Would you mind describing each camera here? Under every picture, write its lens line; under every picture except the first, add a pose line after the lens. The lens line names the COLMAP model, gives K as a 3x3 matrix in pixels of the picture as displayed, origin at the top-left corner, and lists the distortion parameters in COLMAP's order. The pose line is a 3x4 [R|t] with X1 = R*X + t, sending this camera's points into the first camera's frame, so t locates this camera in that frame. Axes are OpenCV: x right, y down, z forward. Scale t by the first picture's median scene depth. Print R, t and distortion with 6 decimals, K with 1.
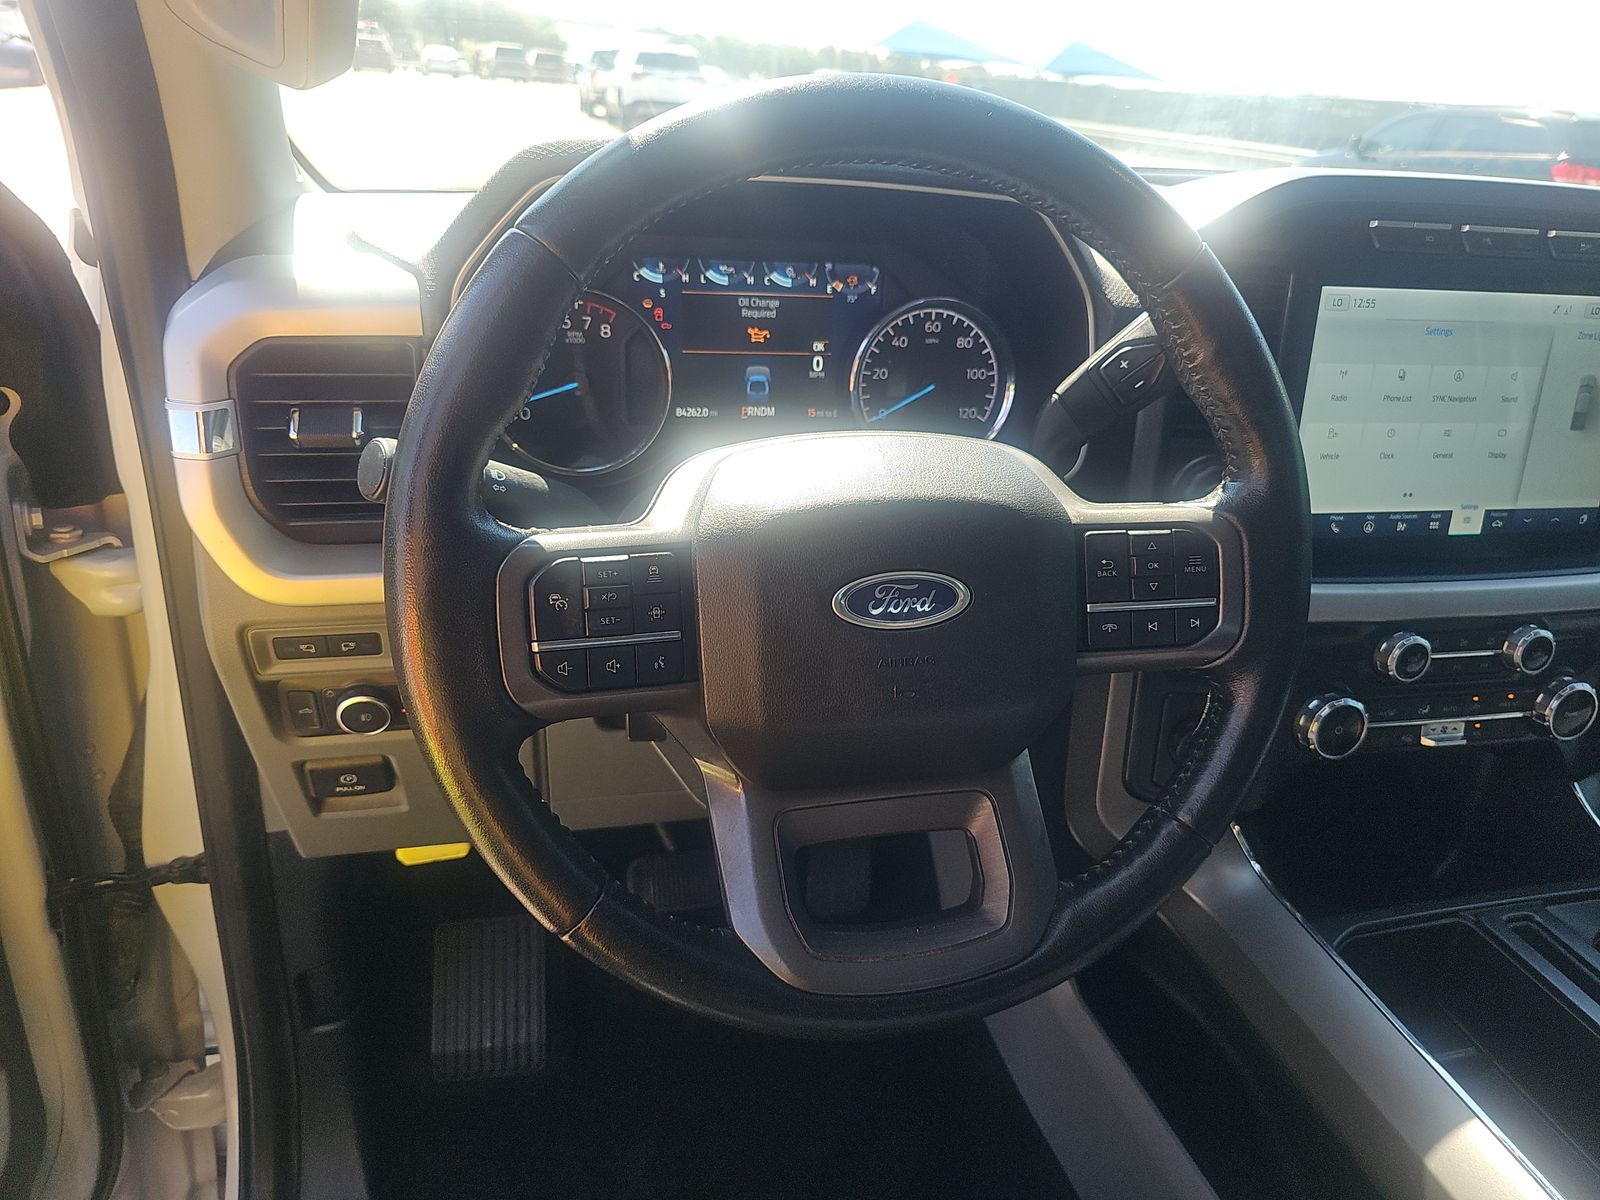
lens RADIAL K [[1137.1, 0, 800.4], [0, 1137.1, 594.4], [0, 0, 1]] dist [0.038686, -0.055158]
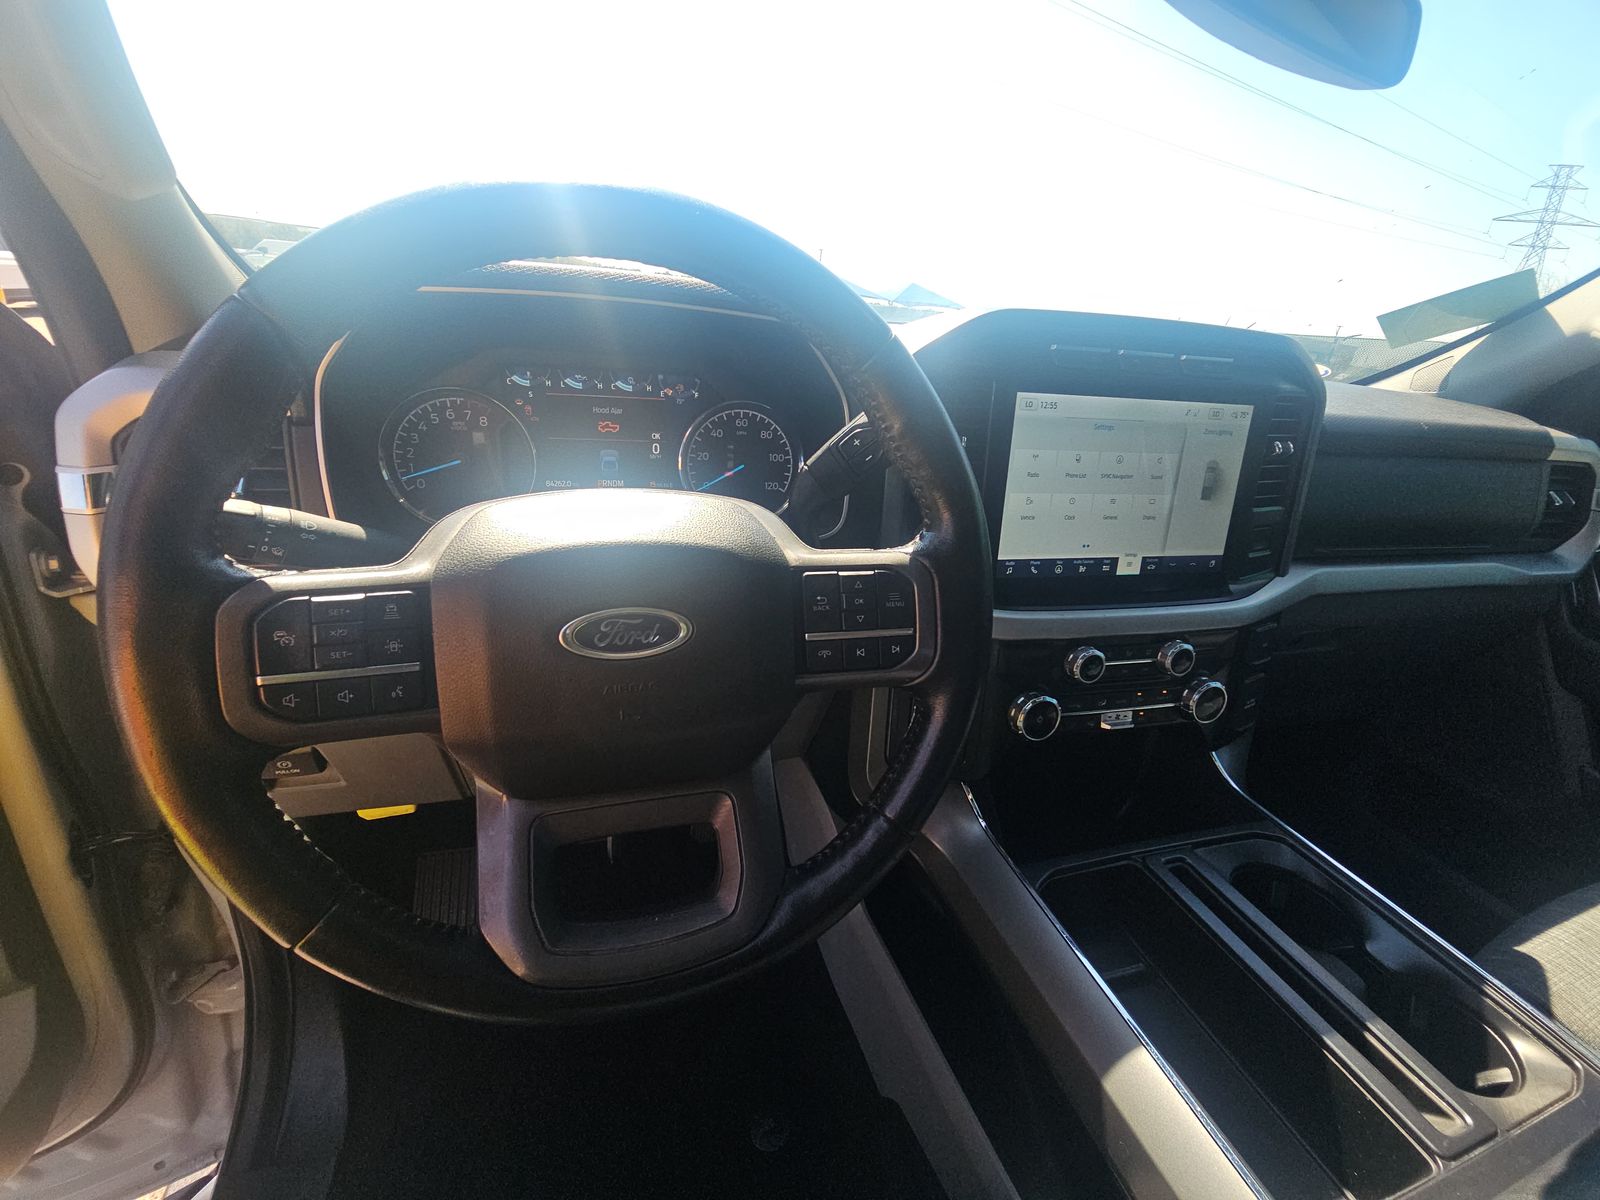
lens RADIAL K [[686.6, 0, 777.0], [0, 686.6, 577.5], [0, 0, 1]] dist [0.000802, -0.000363]
pose [[0.999497, -0.001270, 0.031683, 0.135864], [0.002788, 0.998846, -0.047938, -0.010840], [-0.031585, 0.048002, 0.998348, 0.193438]]
